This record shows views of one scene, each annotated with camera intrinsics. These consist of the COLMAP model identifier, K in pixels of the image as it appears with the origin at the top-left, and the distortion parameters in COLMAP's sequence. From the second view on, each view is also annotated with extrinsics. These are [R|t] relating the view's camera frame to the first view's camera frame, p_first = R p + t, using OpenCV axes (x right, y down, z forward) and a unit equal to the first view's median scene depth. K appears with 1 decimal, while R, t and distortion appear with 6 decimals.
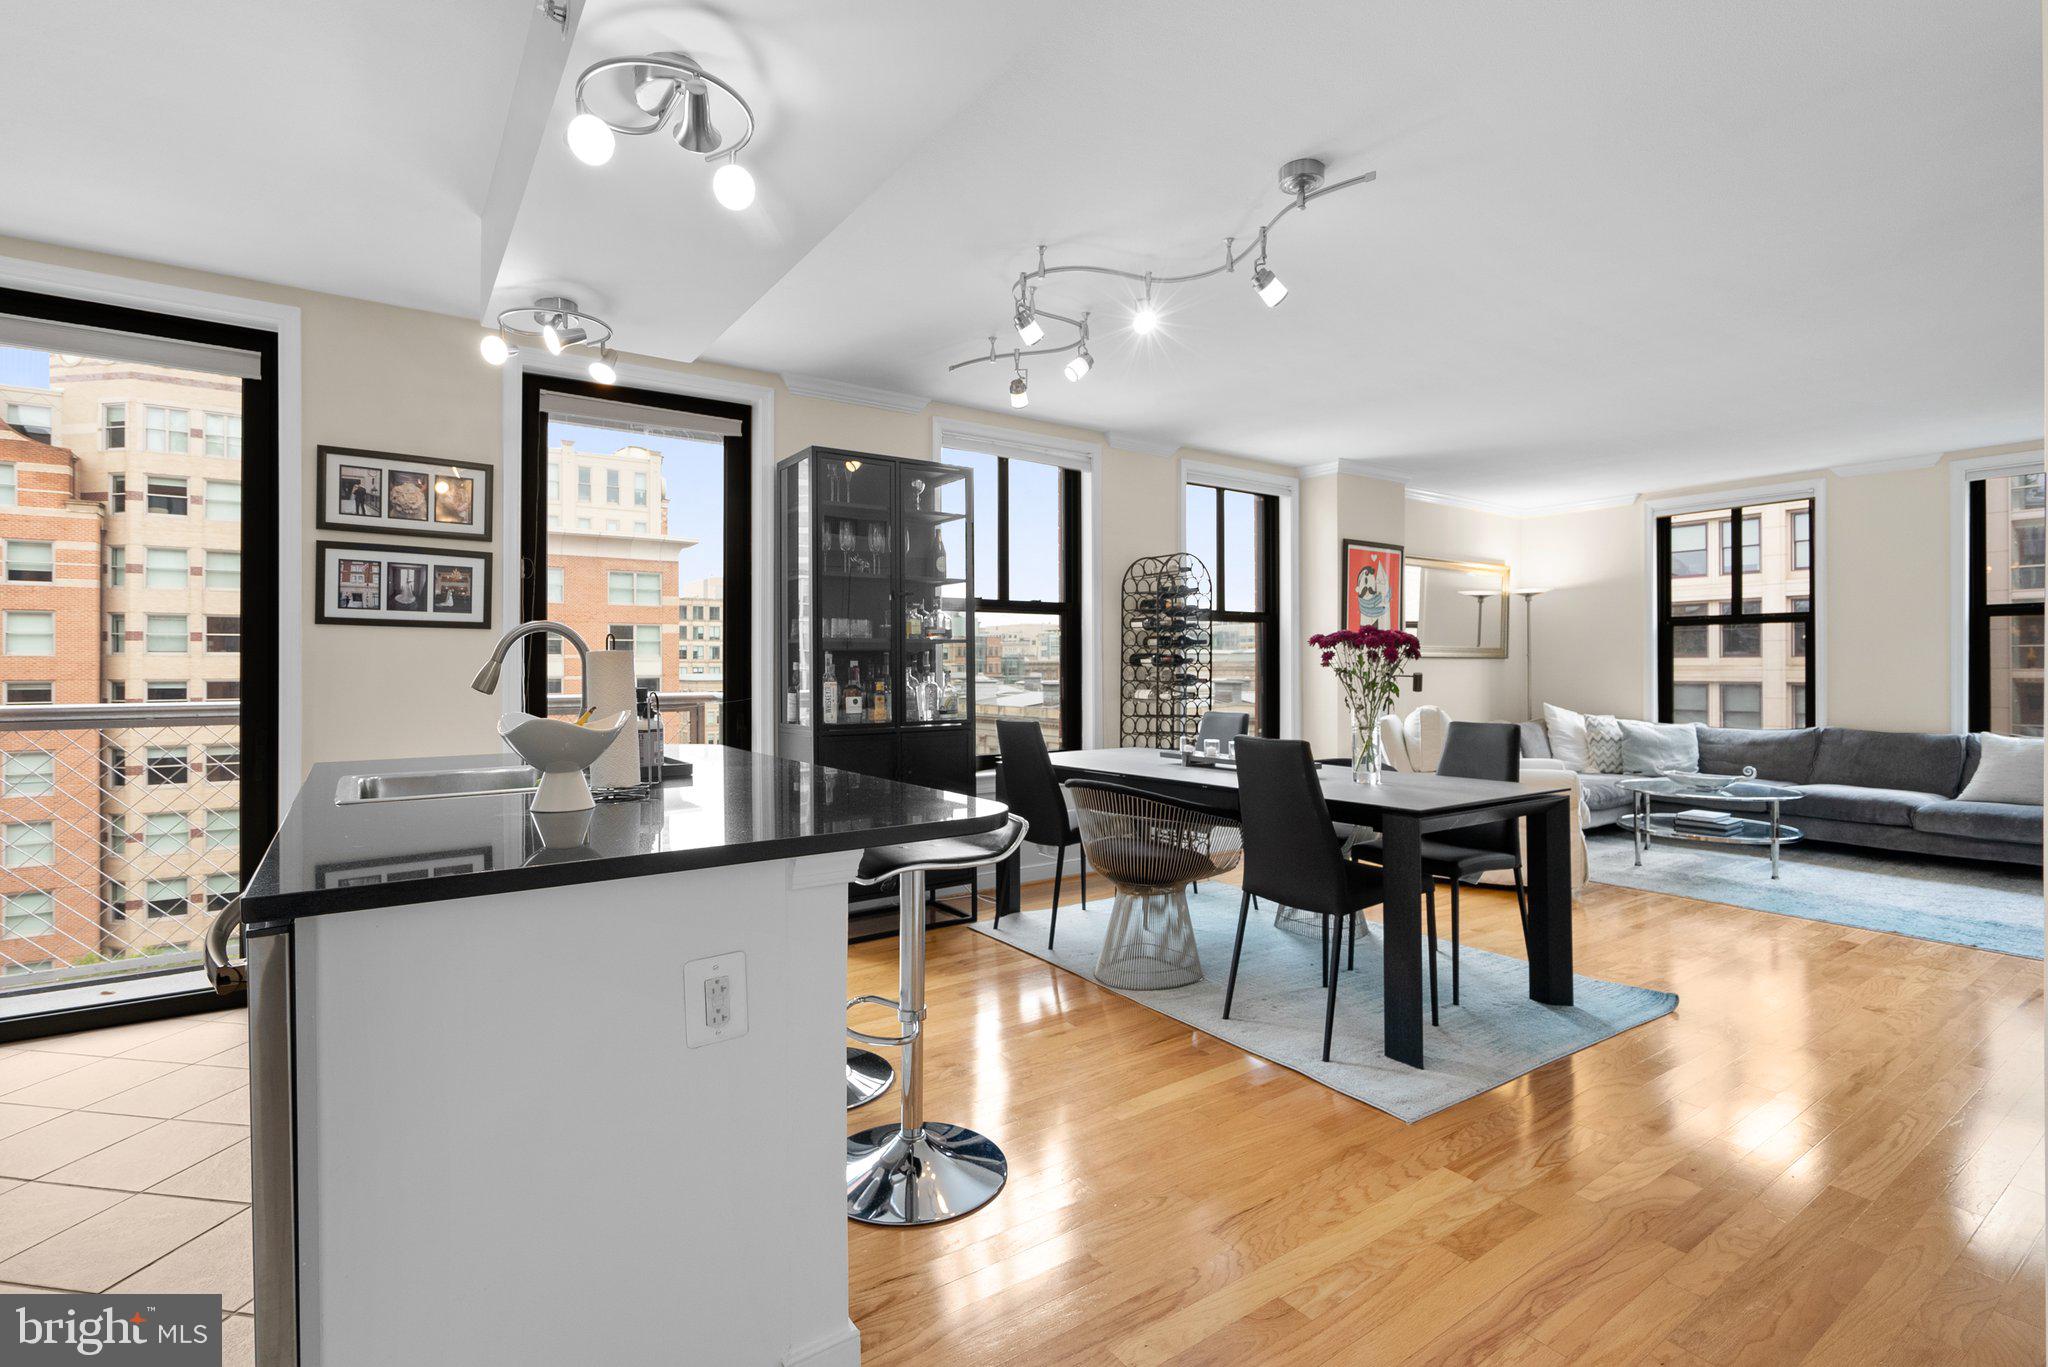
lens RADIAL K [[949.5, 0, 1013.0], [0, 949.5, 660.0], [0, 0, 1]] dist [-0.001387, 0.000278]
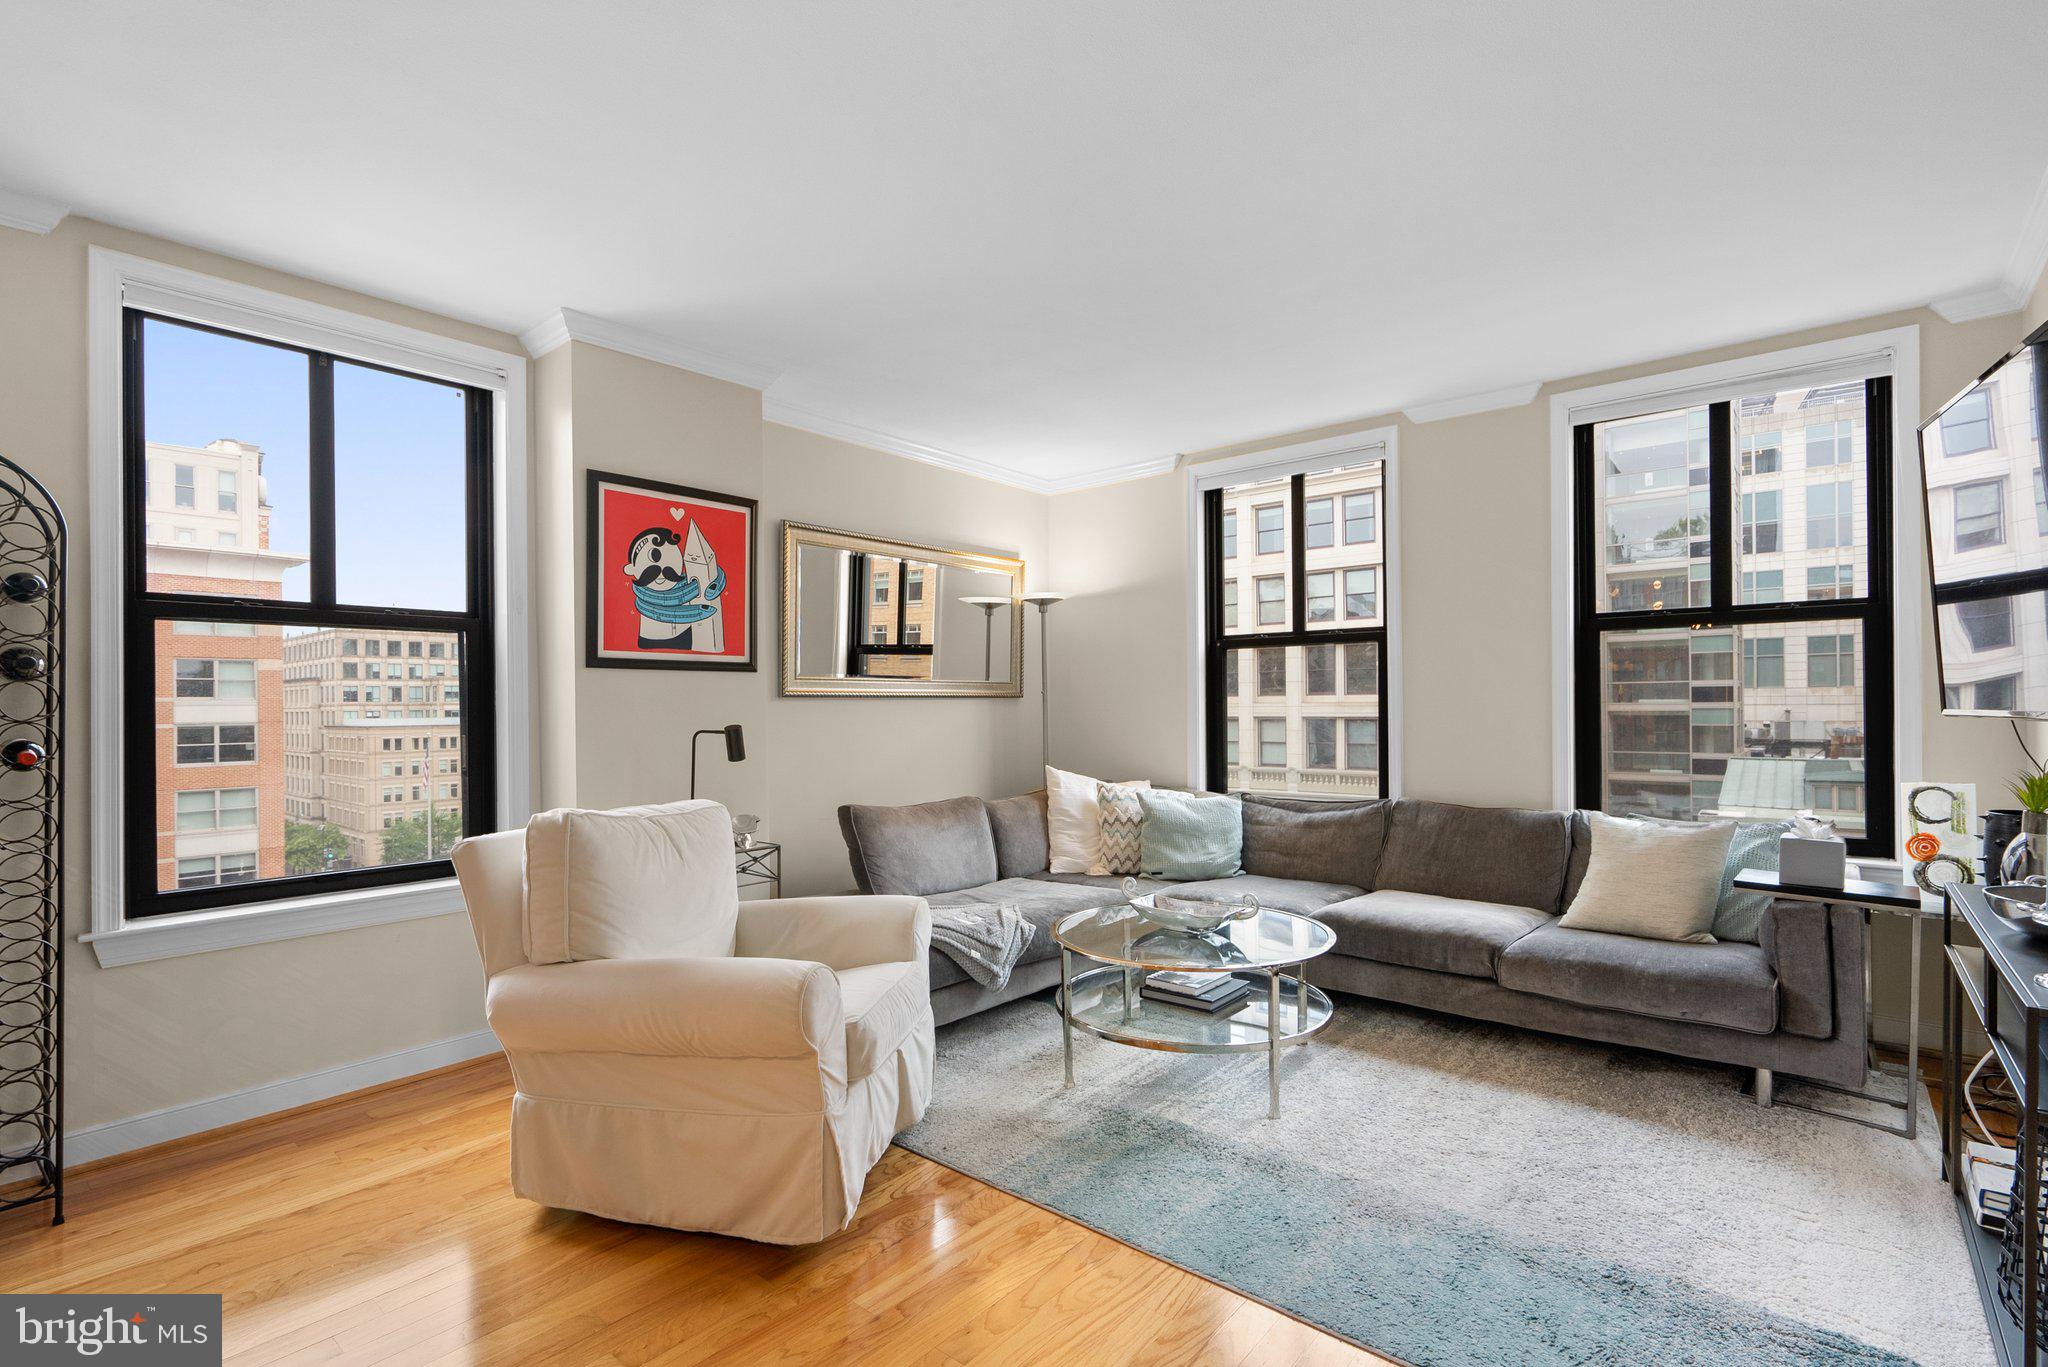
lens RADIAL K [[952.6, 0, 1021.7], [0, 952.6, 698.3], [0, 0, 1]] dist [-0.004672, -0.000024]
pose [[0.966165, -0.006060, 0.257853, 0.520985], [0.006305, 0.999980, -0.000125, -0.001269], [-0.257847, 0.001747, 0.966184, 0.514325]]
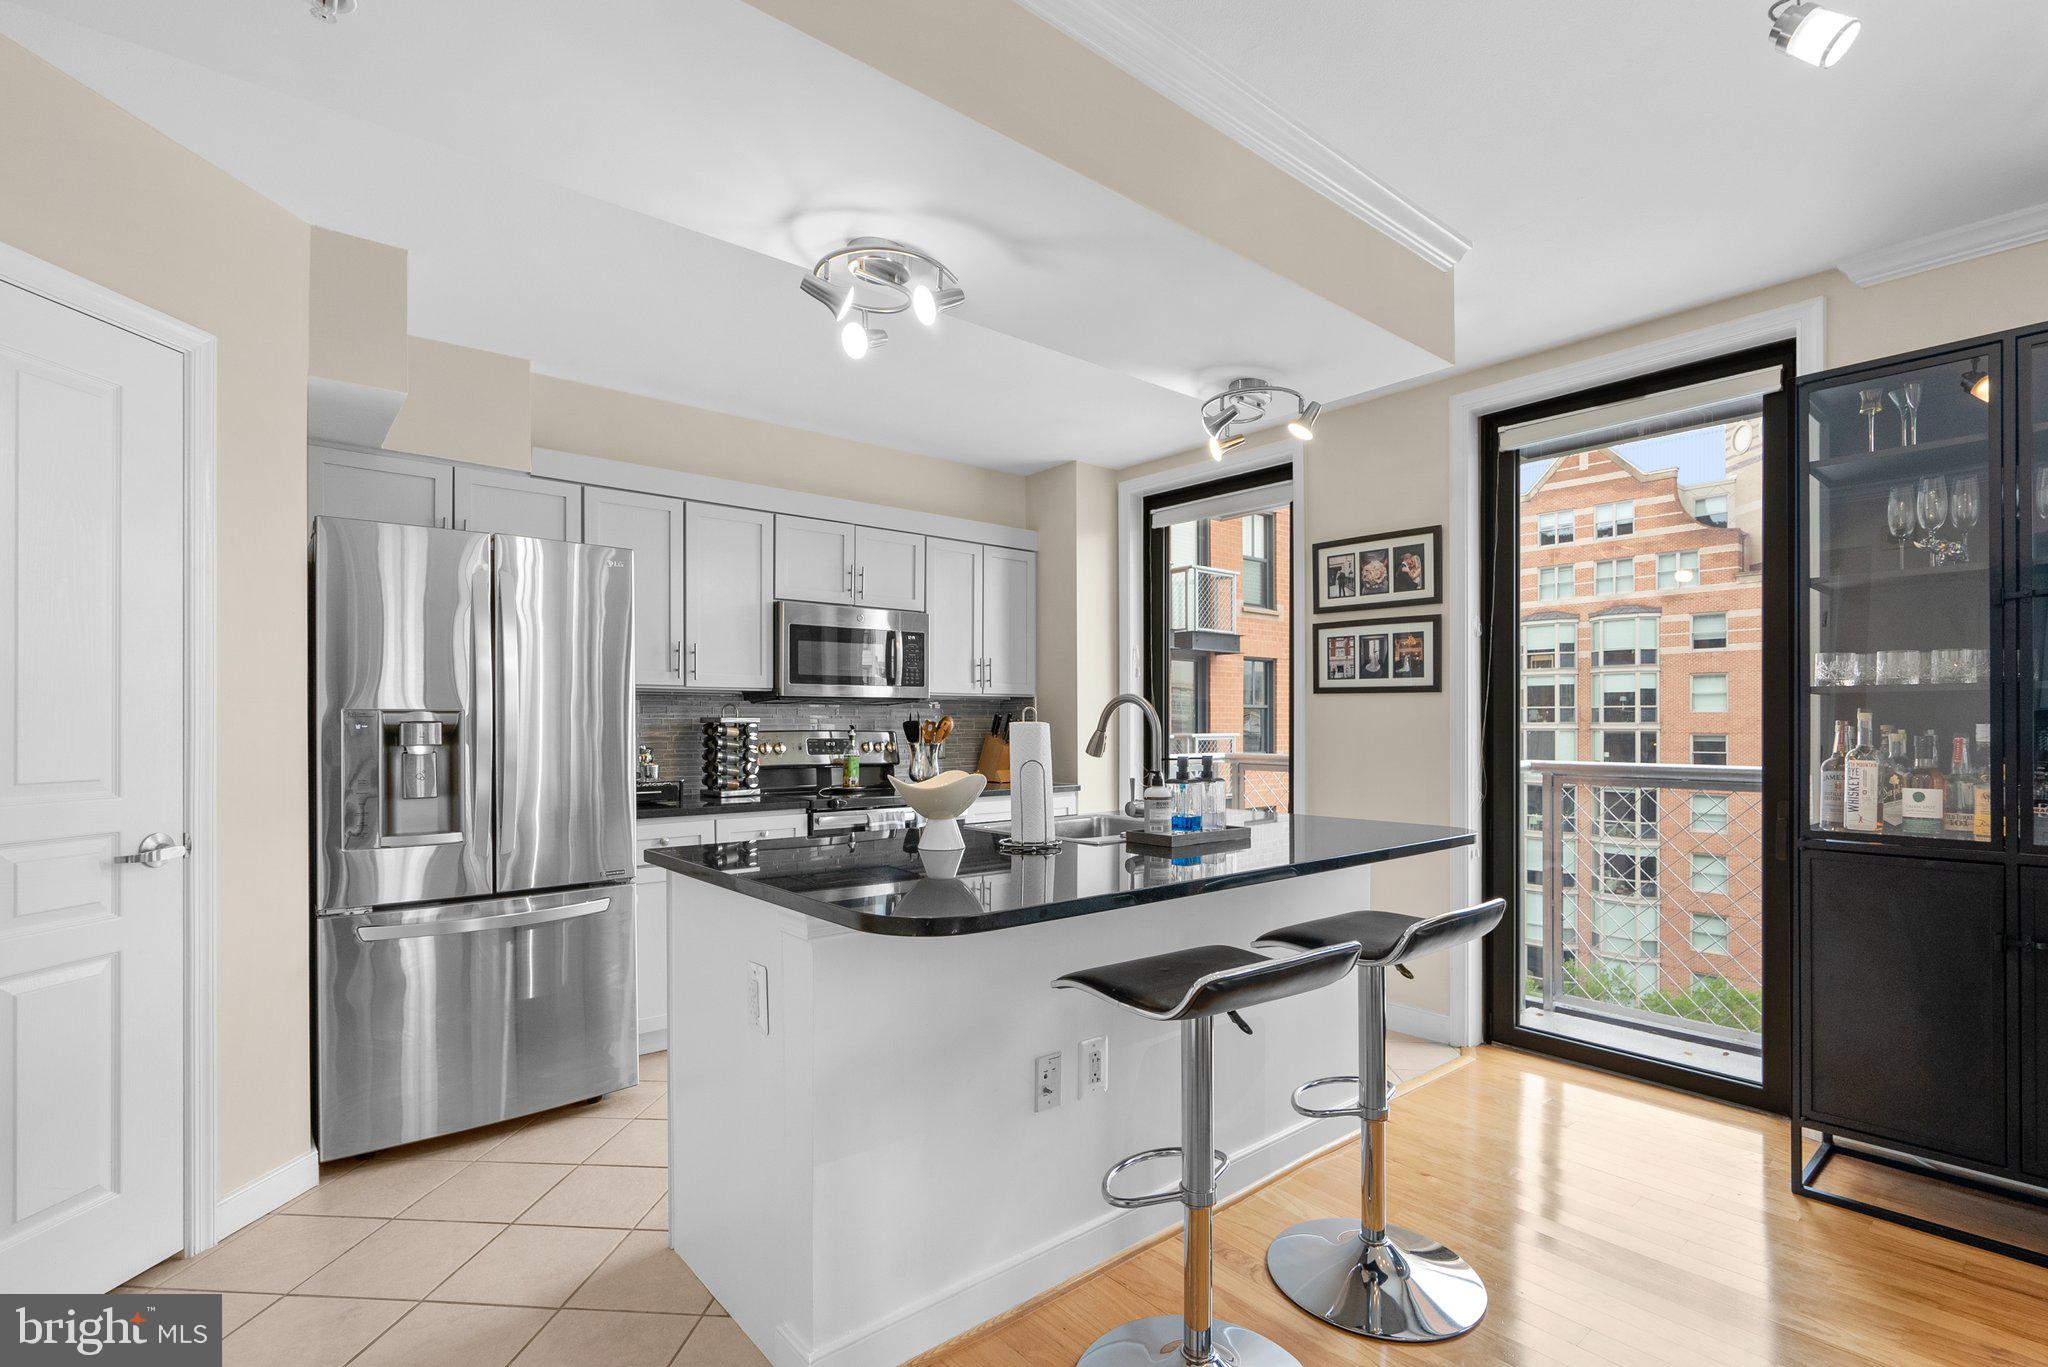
lens RADIAL K [[944.9, 0, 1023.2], [0, 944.9, 720.2], [0, 0, 1]] dist [-0.001614, 0.000059]
pose [[0.097130, -0.000837, -0.995271, 0.266871], [0.007394, 0.999973, -0.000119, -0.004480], [0.995244, -0.007347, 0.097134, 0.330618]]
